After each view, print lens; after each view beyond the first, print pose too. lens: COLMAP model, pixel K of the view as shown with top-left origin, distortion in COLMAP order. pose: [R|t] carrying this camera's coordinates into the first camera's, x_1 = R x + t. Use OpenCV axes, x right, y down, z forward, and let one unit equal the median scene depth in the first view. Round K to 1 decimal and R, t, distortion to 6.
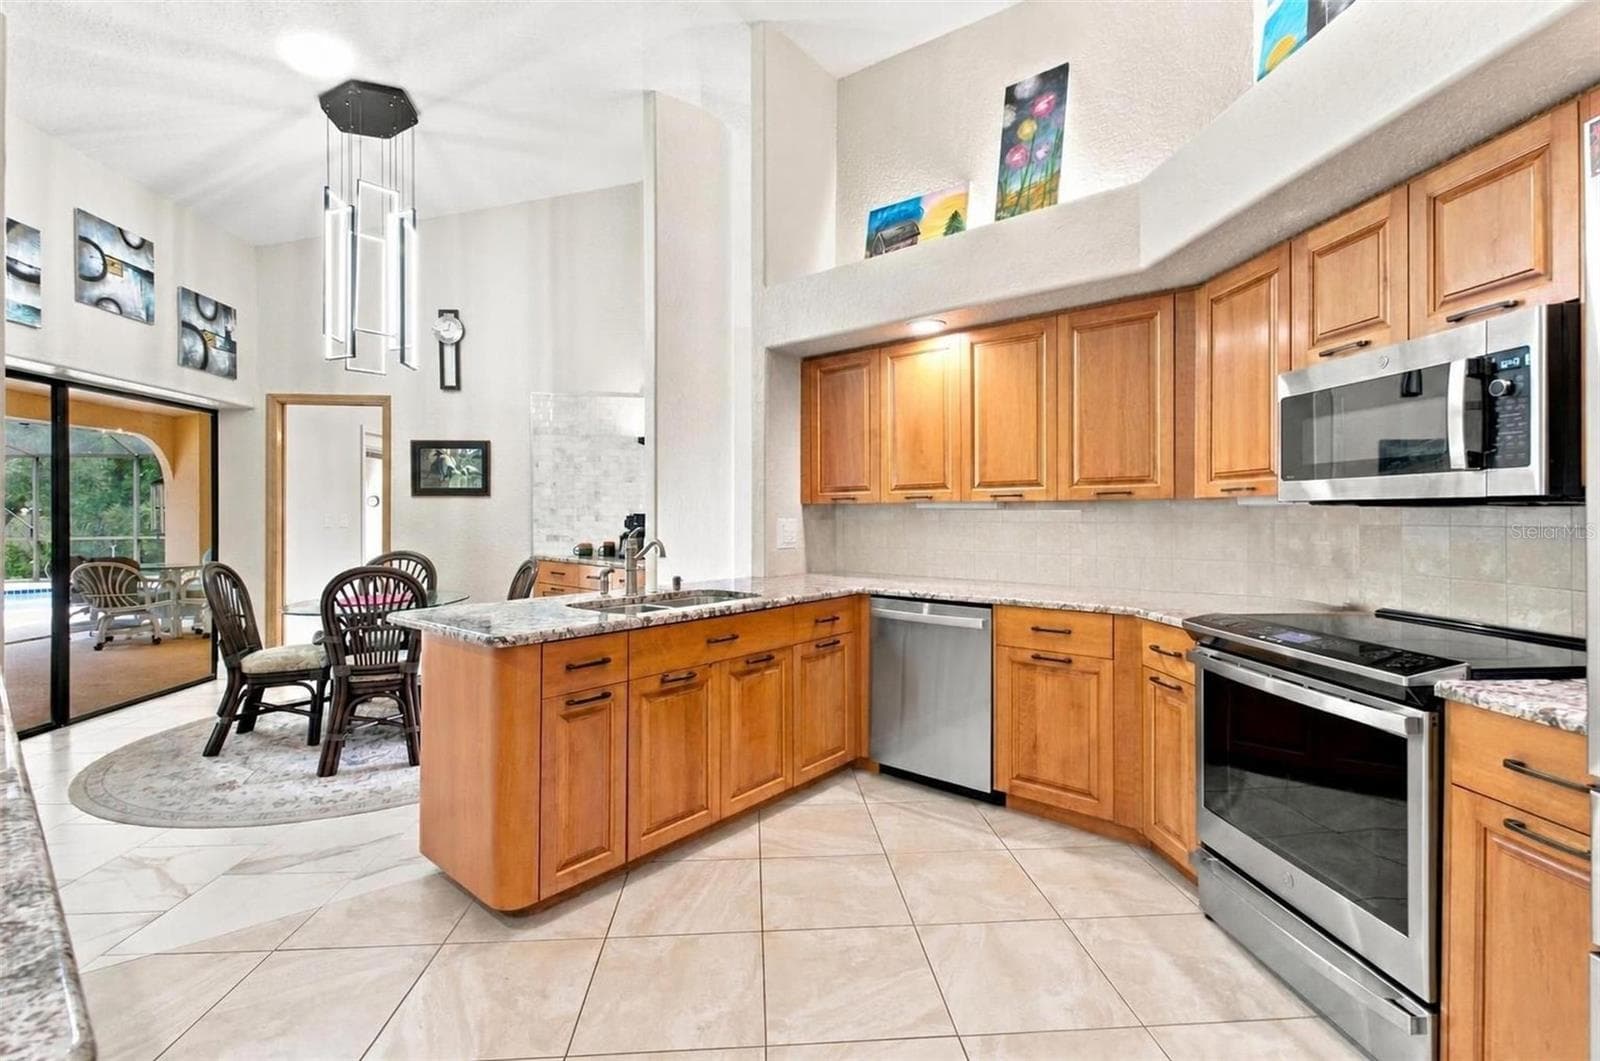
lens RADIAL K [[719.2, 0, 803.8], [0, 719.2, 519.6], [0, 0, 1]] dist [0.006292, -0.000328]
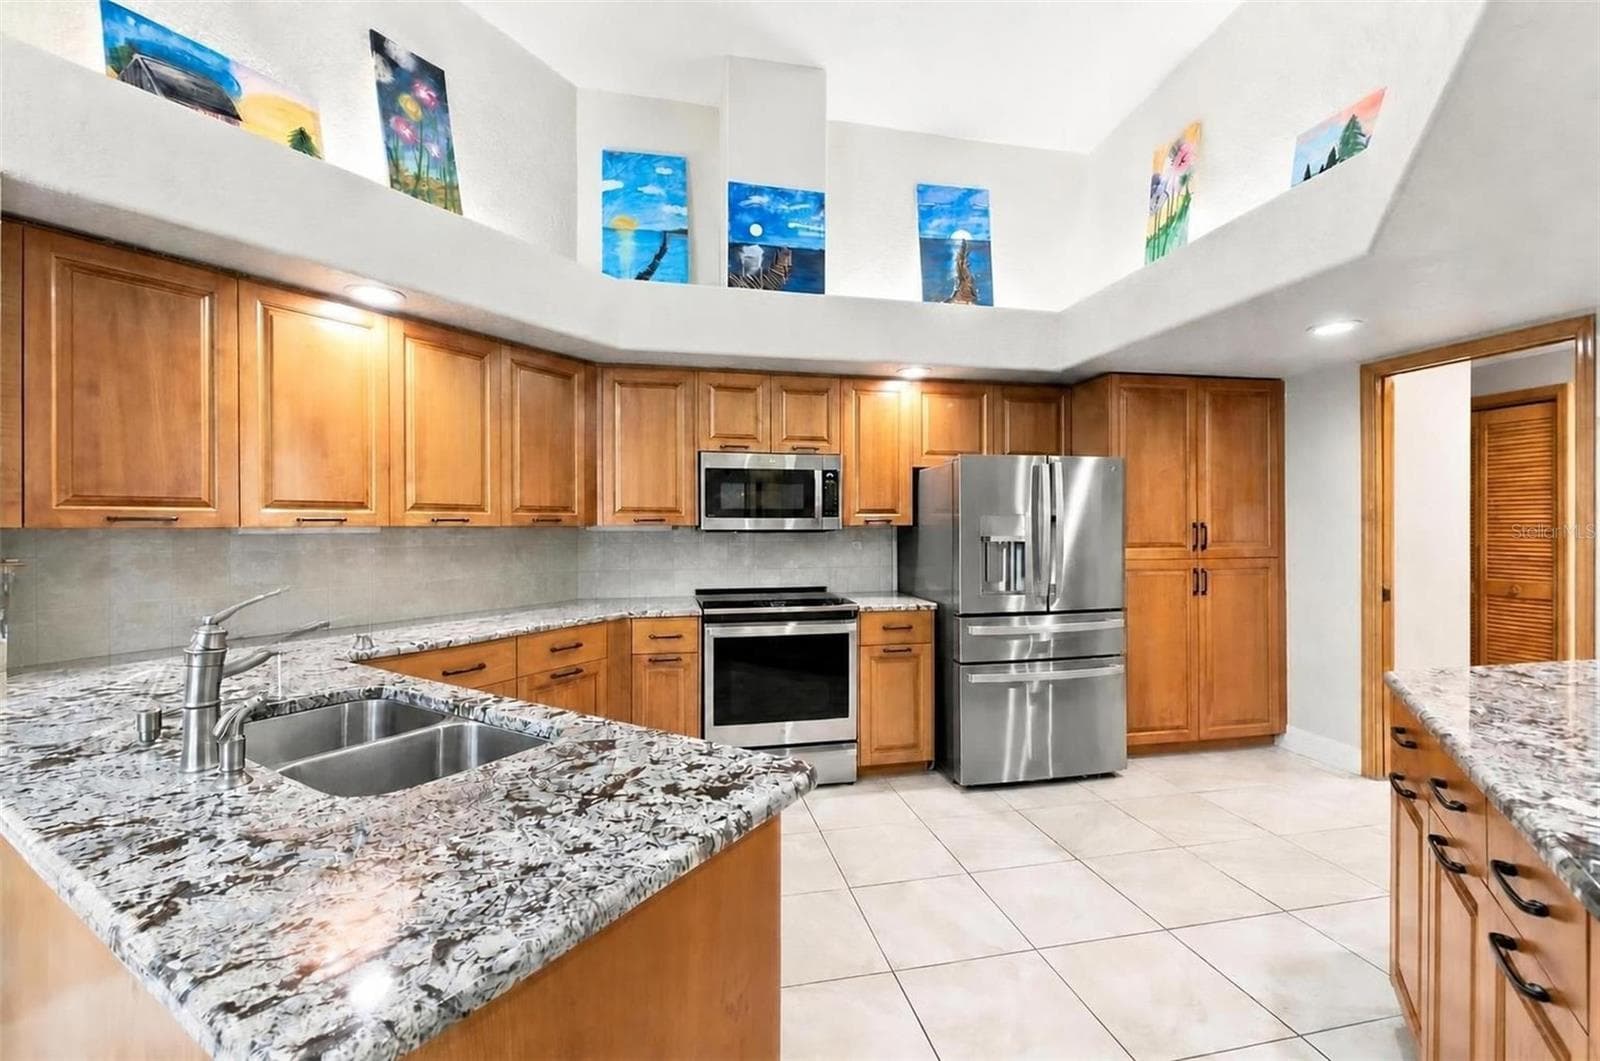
lens RADIAL K [[741.5, 0, 800.0], [0, 741.5, 530.5], [0, 0, 1]] dist [0.027691, -0.000054]
pose [[-0.155768, 0.010880, 0.987734, -0.667606], [0.018588, 0.999795, -0.008082, -0.004745], [-0.987619, 0.017101, -0.155938, 0.675106]]
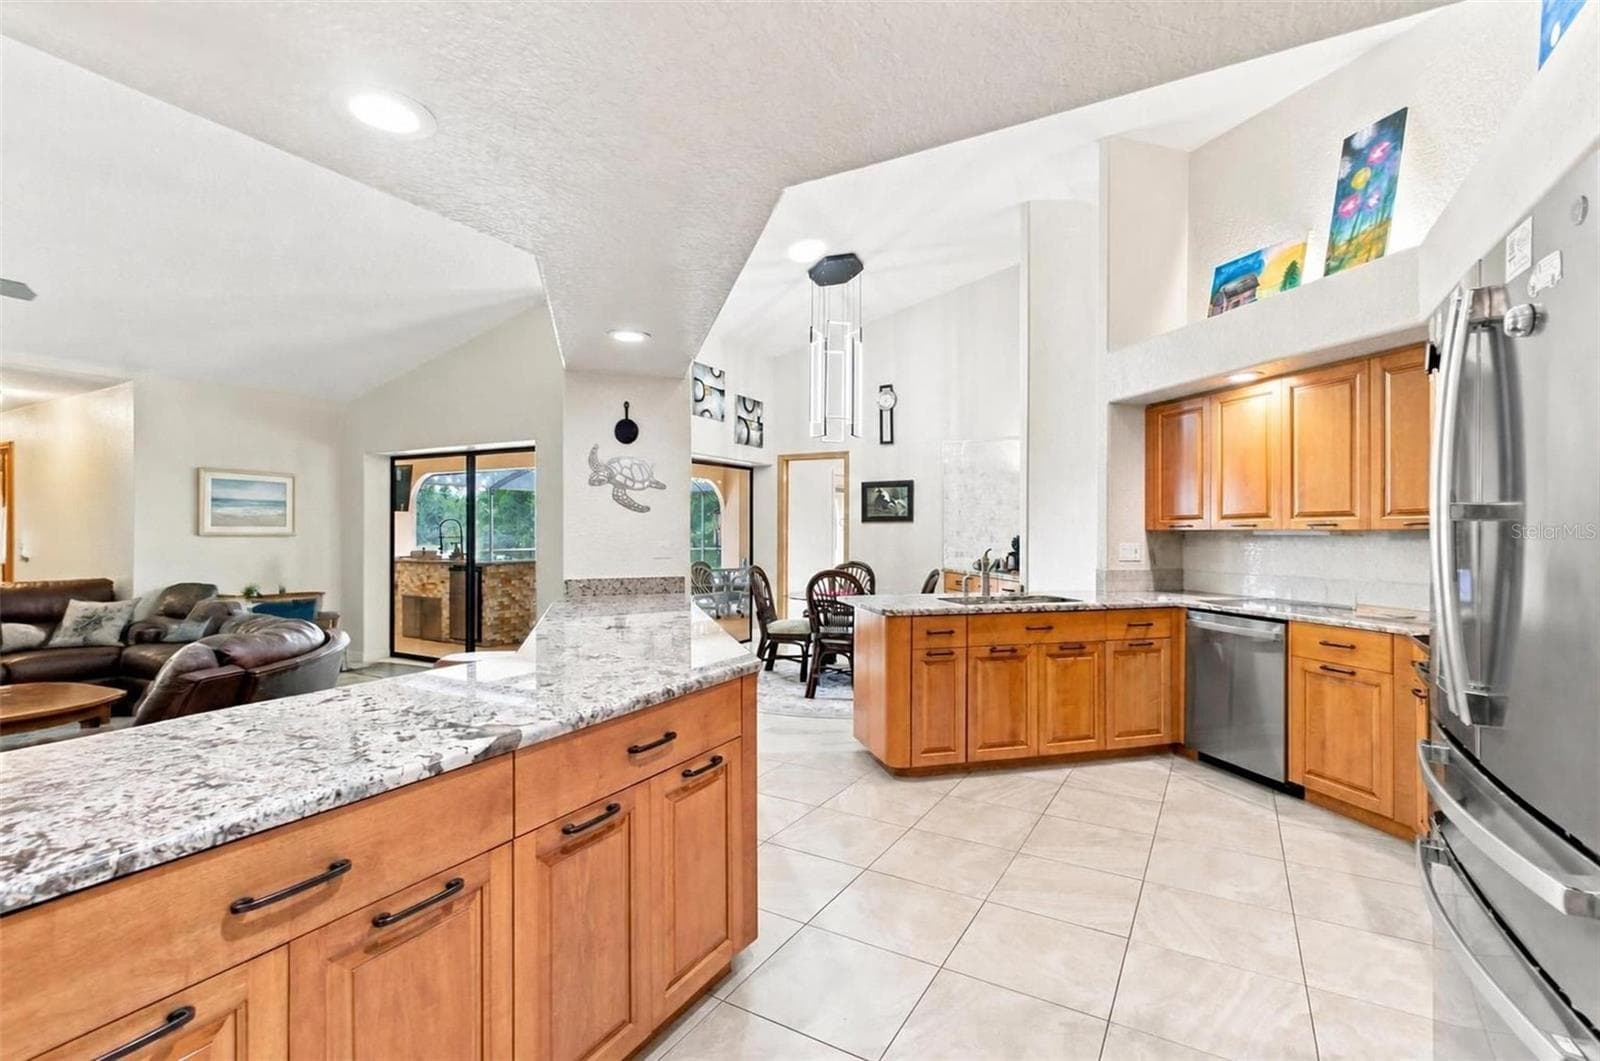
lens RADIAL K [[741.5, 0, 800.0], [0, 741.5, 530.5], [0, 0, 1]] dist [0.027691, -0.000054]
pose [[0.823608, 0.000929, -0.567159, 0.260818], [-0.004383, 0.999979, -0.004727, -0.014736], [0.567143, 0.006379, 0.823595, -0.379281]]
